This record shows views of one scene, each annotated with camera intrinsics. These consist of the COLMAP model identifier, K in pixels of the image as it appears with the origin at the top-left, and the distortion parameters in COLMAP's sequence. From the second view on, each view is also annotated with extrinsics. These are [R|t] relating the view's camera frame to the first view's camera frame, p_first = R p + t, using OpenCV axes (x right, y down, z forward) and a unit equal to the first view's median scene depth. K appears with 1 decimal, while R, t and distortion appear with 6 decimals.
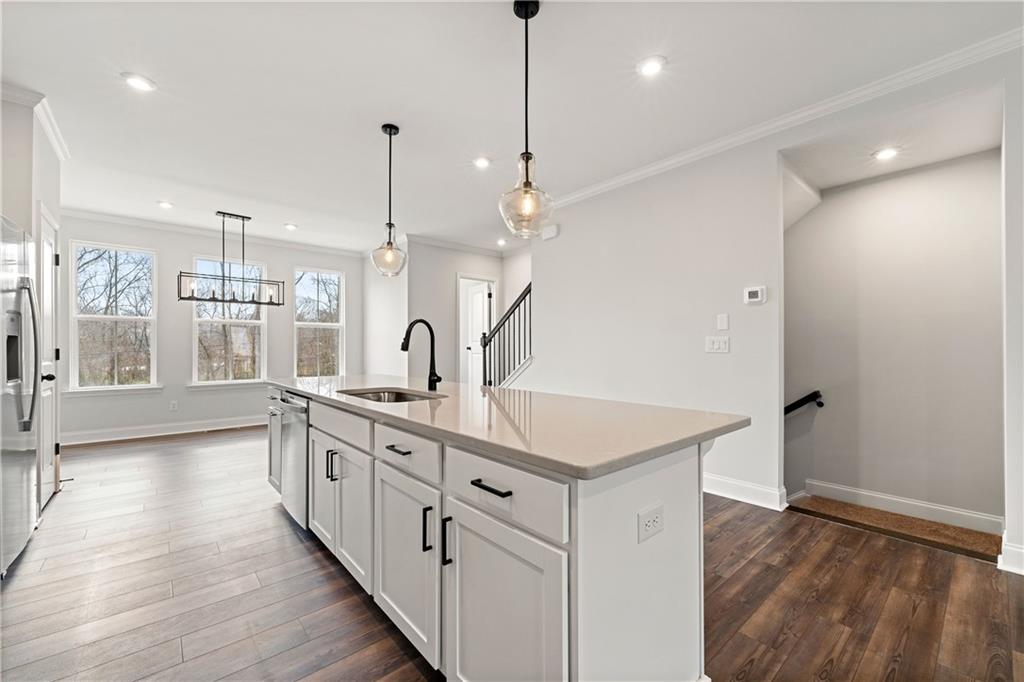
lens RADIAL K [[416.2, 0, 507.6], [0, 416.2, 347.4], [0, 0, 1]] dist [0.003673, -0.001610]
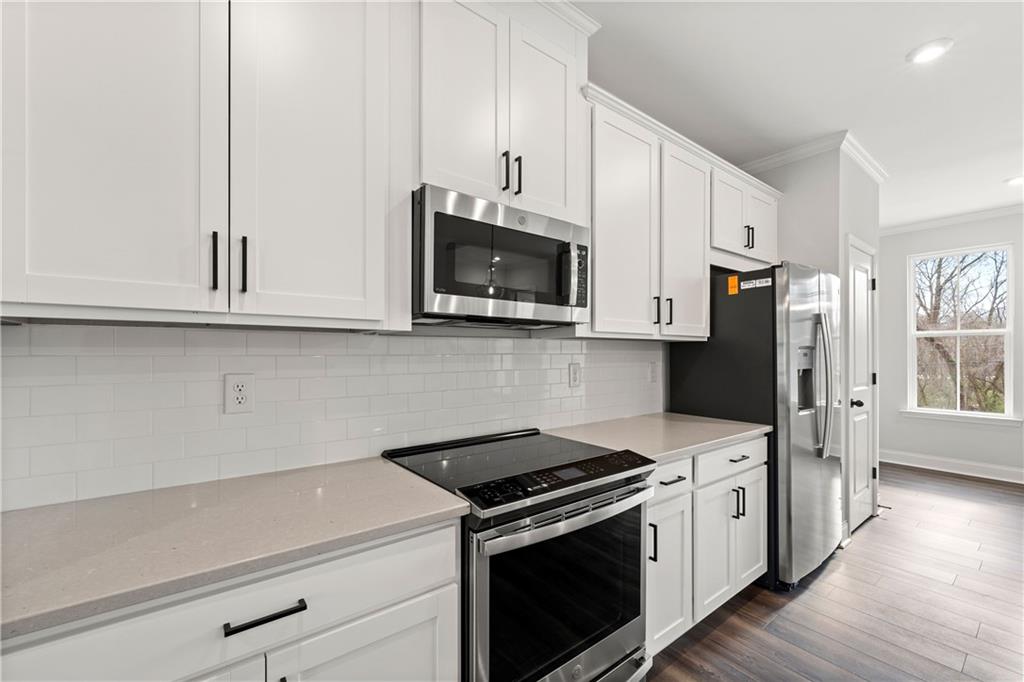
lens RADIAL K [[416.2, 0, 511.3], [0, 416.2, 352.0], [0, 0, 1]] dist [0.003673, -0.001610]
pose [[-0.055461, 0.001130, -0.998460, -0.021320], [-0.003084, 0.999994, 0.001303, -0.029931], [0.998456, 0.003151, -0.055457, 0.121330]]
